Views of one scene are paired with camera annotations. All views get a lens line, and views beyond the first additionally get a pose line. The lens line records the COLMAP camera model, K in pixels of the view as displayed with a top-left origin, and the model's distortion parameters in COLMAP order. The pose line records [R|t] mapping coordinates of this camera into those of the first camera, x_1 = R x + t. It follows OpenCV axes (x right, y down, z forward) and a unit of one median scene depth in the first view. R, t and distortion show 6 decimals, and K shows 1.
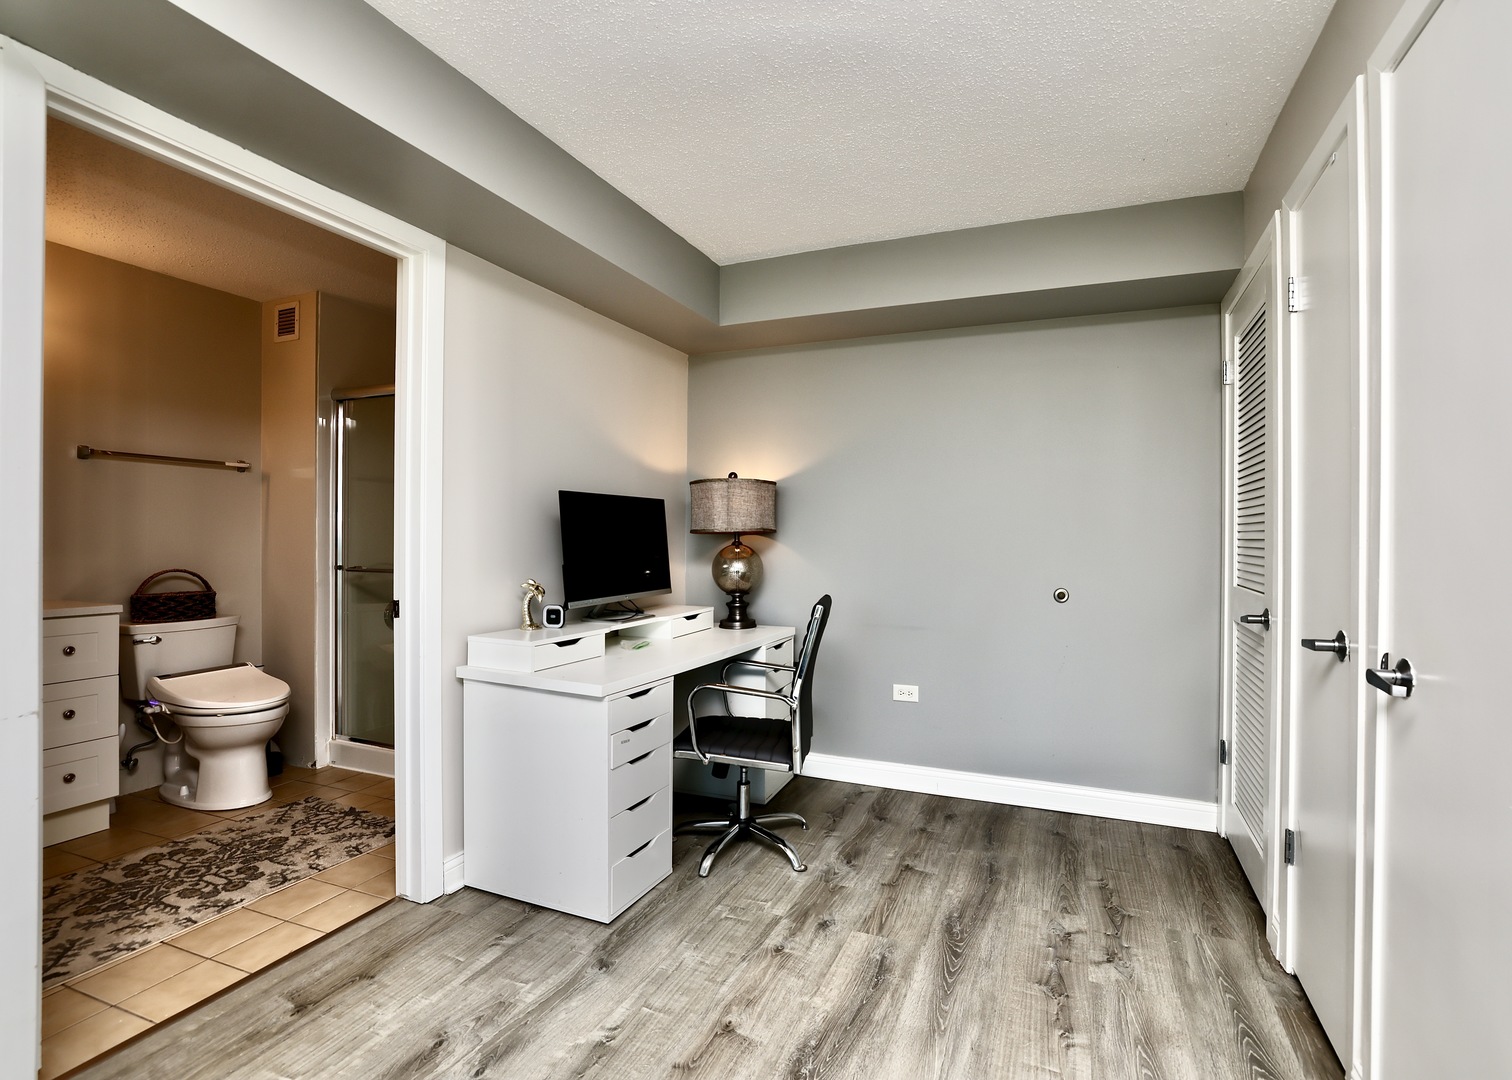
lens RADIAL K [[692.6, 0, 756.0], [0, 692.6, 540.0], [0, 0, 1]] dist [0.000349, 0.000542]
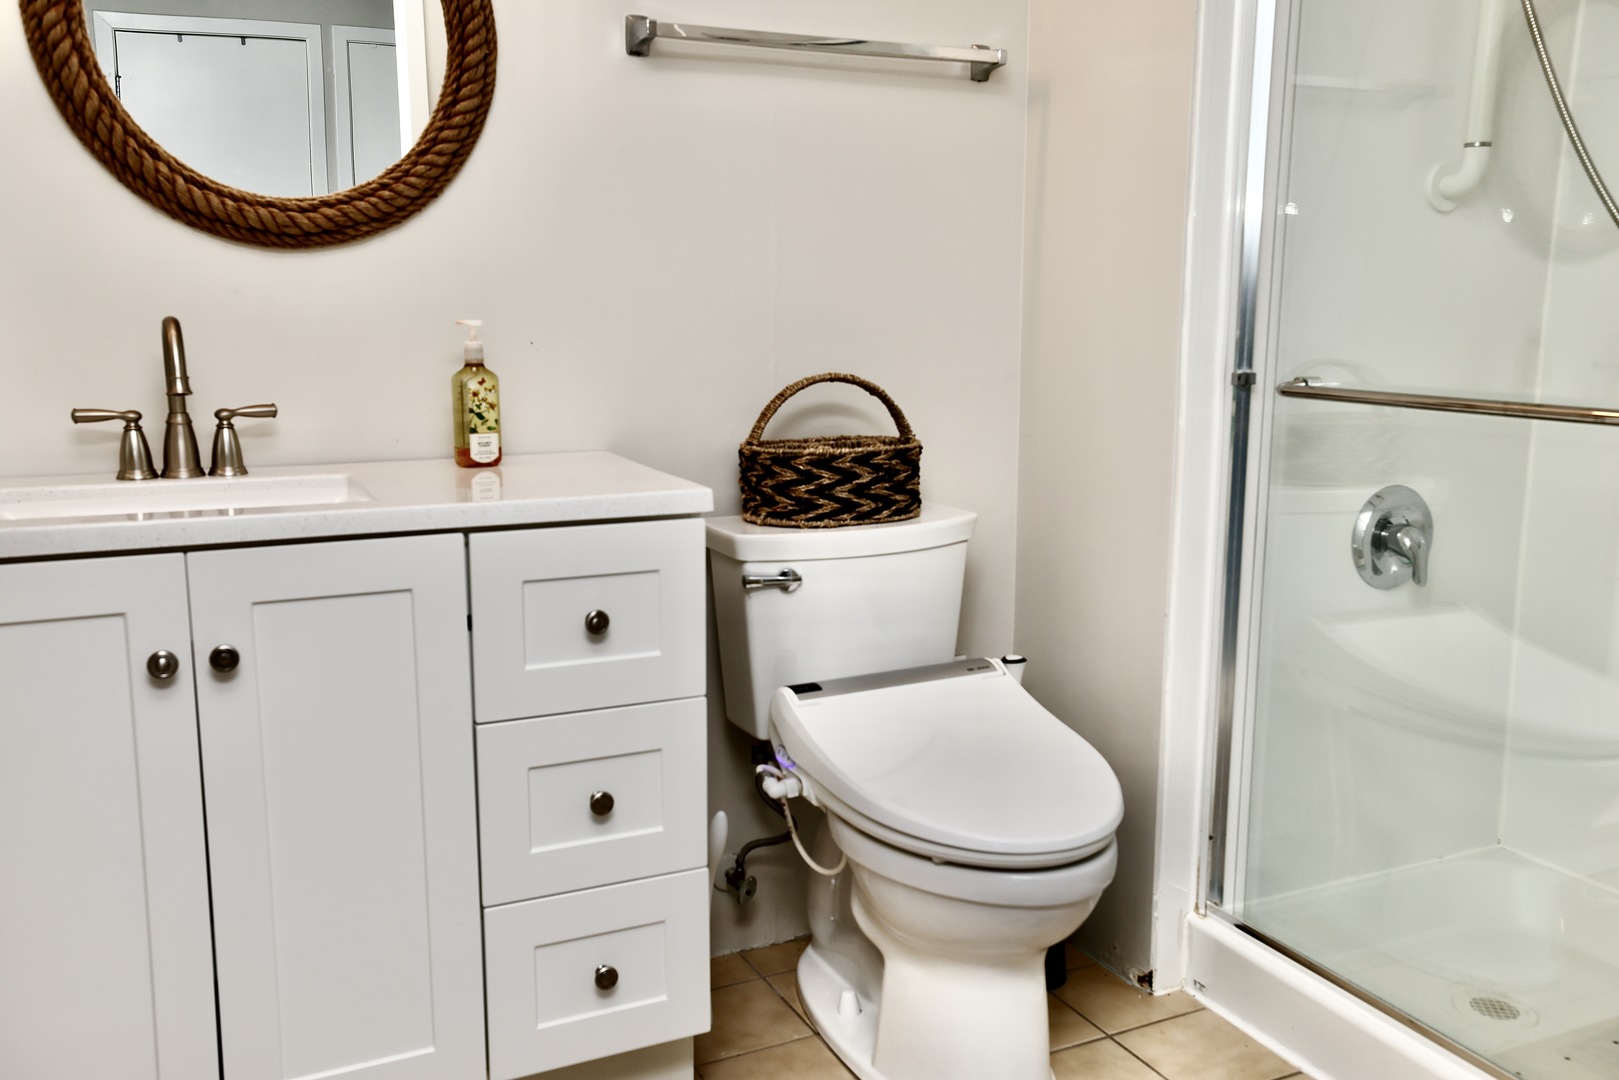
lens RADIAL K [[1370.7, 0, 809.5], [0, 1370.7, 540.0], [0, 0, 1]] dist [0.001428, 0.000427]
pose [[0.764266, 0.111987, -0.635103, -0.412523], [-0.008143, 0.986405, 0.164132, 0.010707], [0.644849, -0.120269, 0.754788, 0.476422]]
